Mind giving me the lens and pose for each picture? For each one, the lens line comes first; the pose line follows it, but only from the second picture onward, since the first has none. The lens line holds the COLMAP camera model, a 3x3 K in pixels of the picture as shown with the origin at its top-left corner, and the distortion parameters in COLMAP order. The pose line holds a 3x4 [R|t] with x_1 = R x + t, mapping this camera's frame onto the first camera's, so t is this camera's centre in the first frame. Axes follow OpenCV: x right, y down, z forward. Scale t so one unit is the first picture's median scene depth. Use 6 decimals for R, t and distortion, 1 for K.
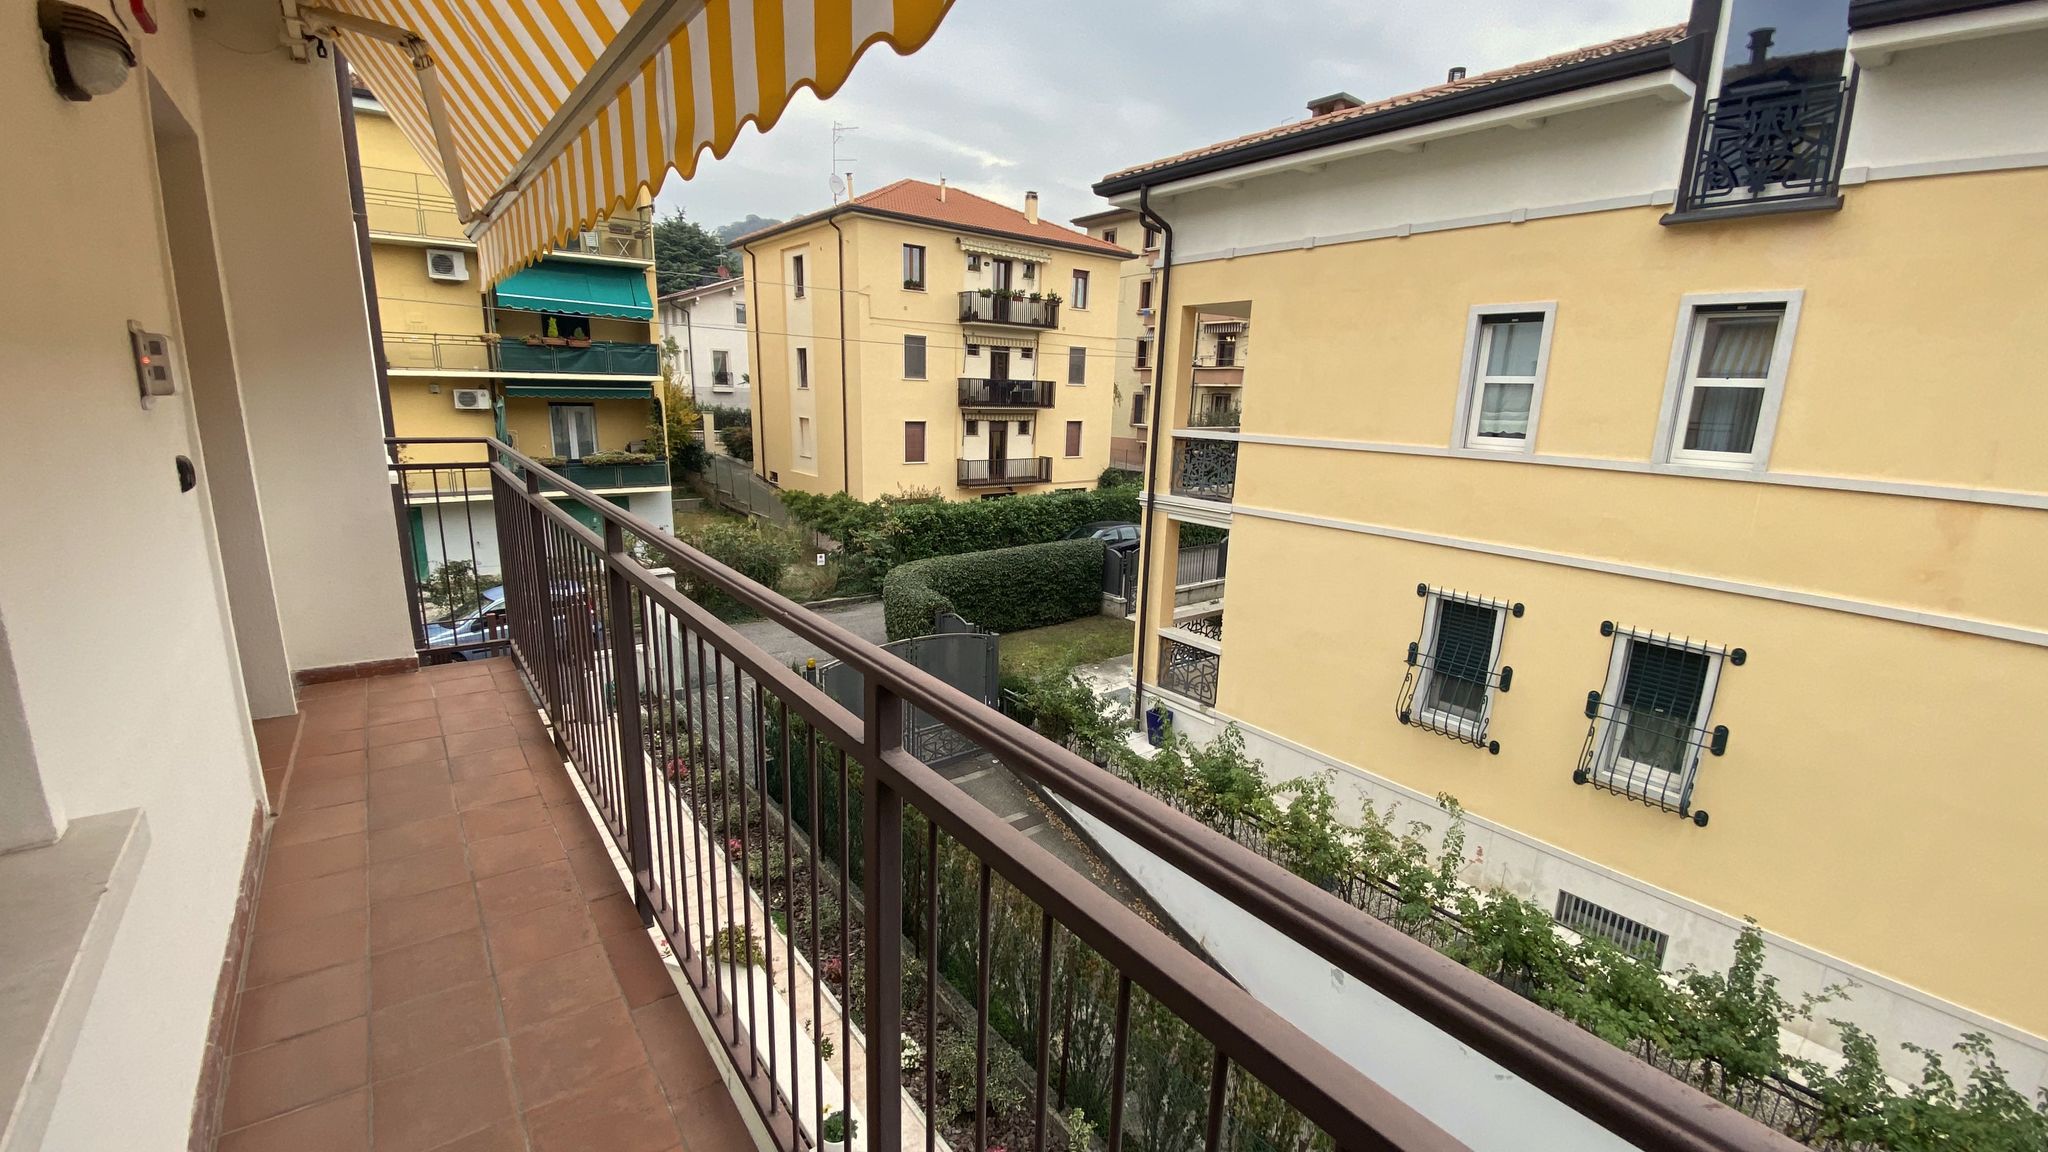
lens RADIAL K [[831.0, 0, 1010.2], [0, 831.0, 578.1], [0, 0, 1]] dist [0.001272, -0.020898]
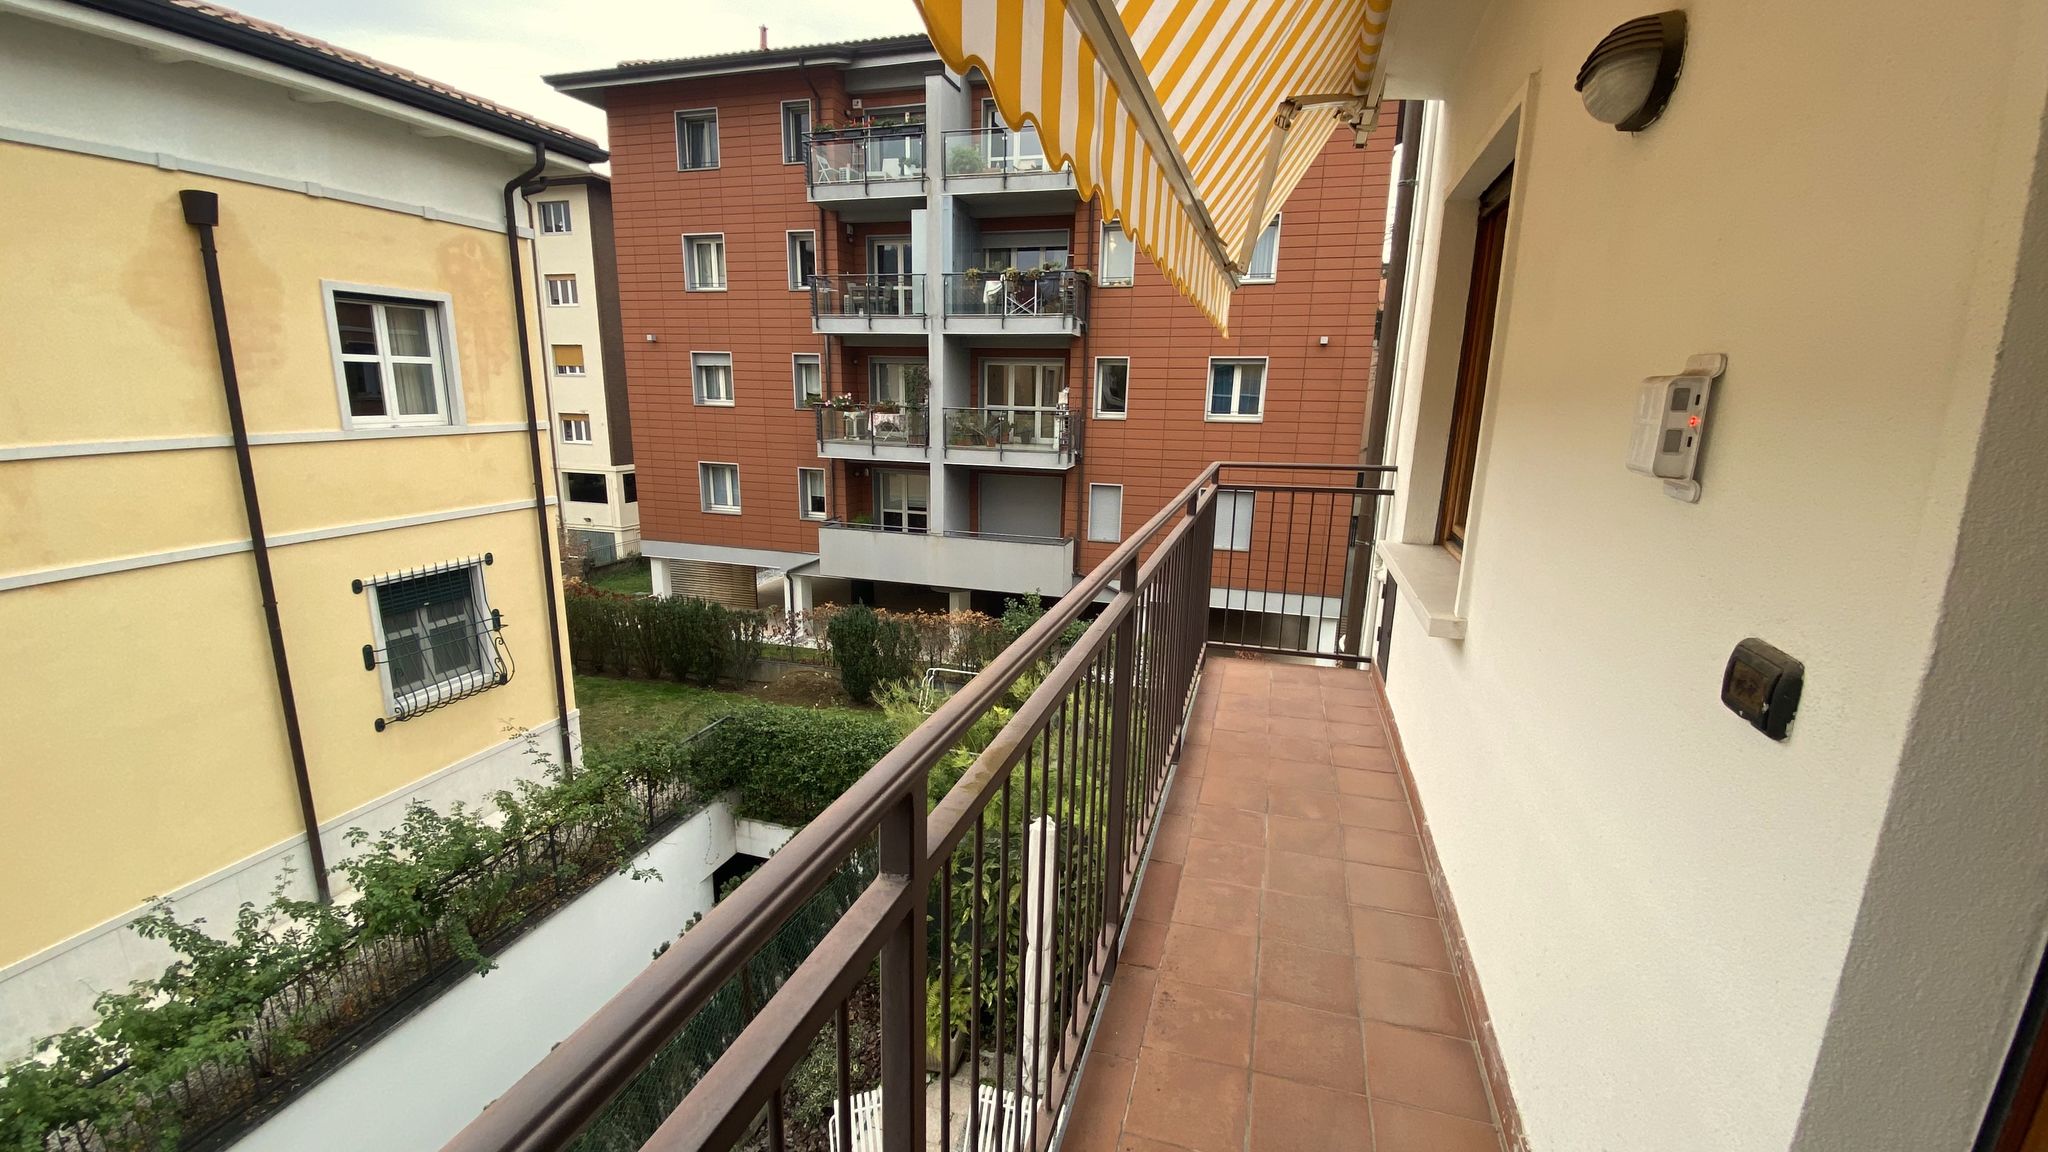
lens RADIAL K [[831.0, 0, 1010.2], [0, 831.0, 578.1], [0, 0, 1]] dist [0.001272, -0.020898]
pose [[-0.574559, -0.215497, 0.789584, -0.678189], [0.151066, 0.920219, 0.361077, -0.228763], [-0.804401, 0.326740, -0.496166, 0.919280]]
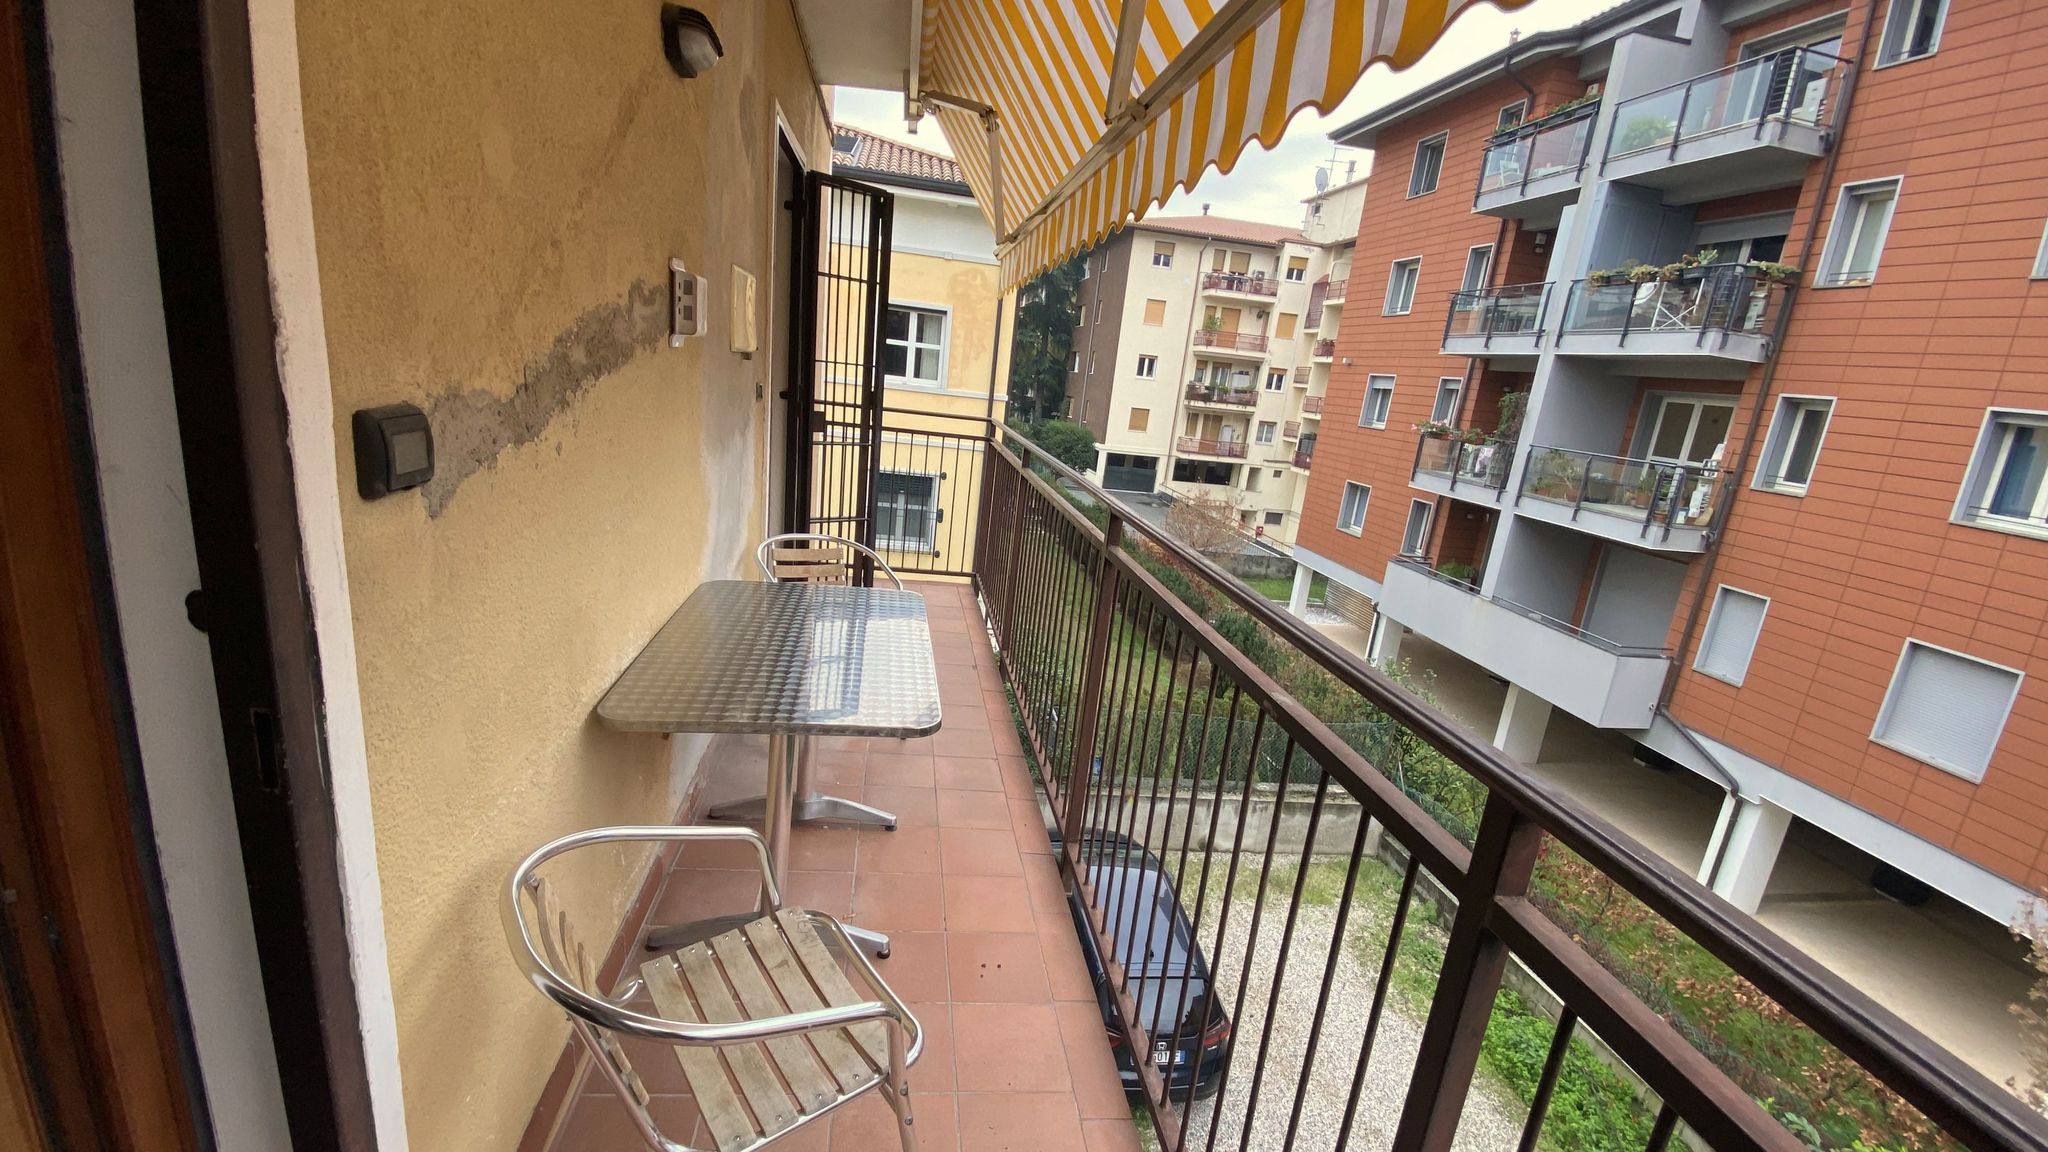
lens RADIAL K [[831.0, 0, 1010.2], [0, 831.0, 578.1], [0, 0, 1]] dist [0.001272, -0.020898]
pose [[0.494502, -0.184650, 0.849336, -0.828512], [0.107992, 0.982654, 0.150759, -0.000510], [-0.862442, 0.017171, 0.505865, -0.039341]]
